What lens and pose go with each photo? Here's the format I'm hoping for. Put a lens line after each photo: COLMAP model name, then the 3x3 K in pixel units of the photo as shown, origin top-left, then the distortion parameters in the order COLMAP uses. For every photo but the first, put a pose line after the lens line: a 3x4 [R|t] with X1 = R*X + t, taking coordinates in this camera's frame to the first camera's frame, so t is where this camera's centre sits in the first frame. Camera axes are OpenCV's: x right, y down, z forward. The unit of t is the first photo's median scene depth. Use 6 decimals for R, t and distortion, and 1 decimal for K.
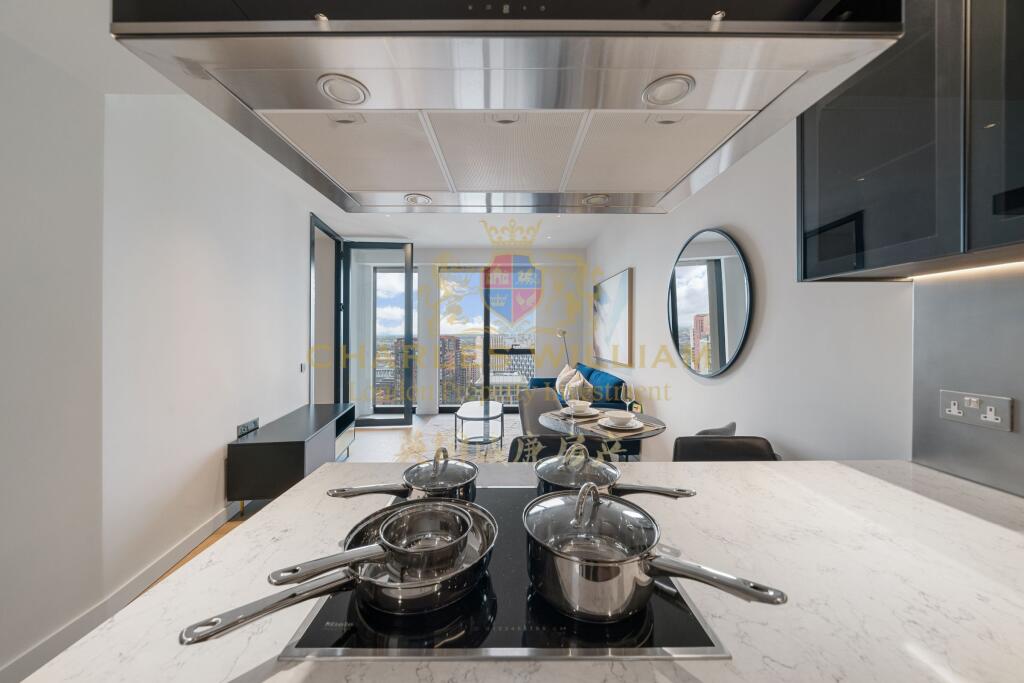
lens RADIAL K [[354.7, 0, 512.8], [0, 354.7, 334.9], [0, 0, 1]] dist [-0.007351, -0.000041]
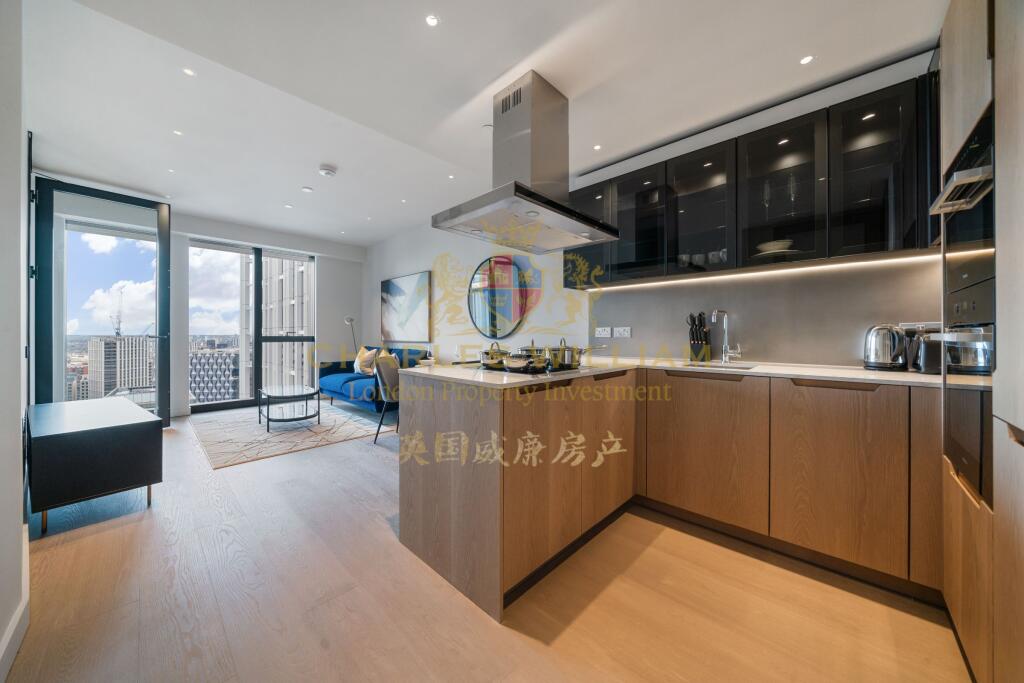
lens RADIAL K [[354.7, 0, 504.7], [0, 354.7, 336.2], [0, 0, 1]] dist [-0.007351, -0.000041]
pose [[0.695820, -0.001625, 0.718214, -0.341709], [0.005009, 0.999984, -0.002590, 0.052754], [-0.718199, 0.005400, 0.695817, -0.128254]]
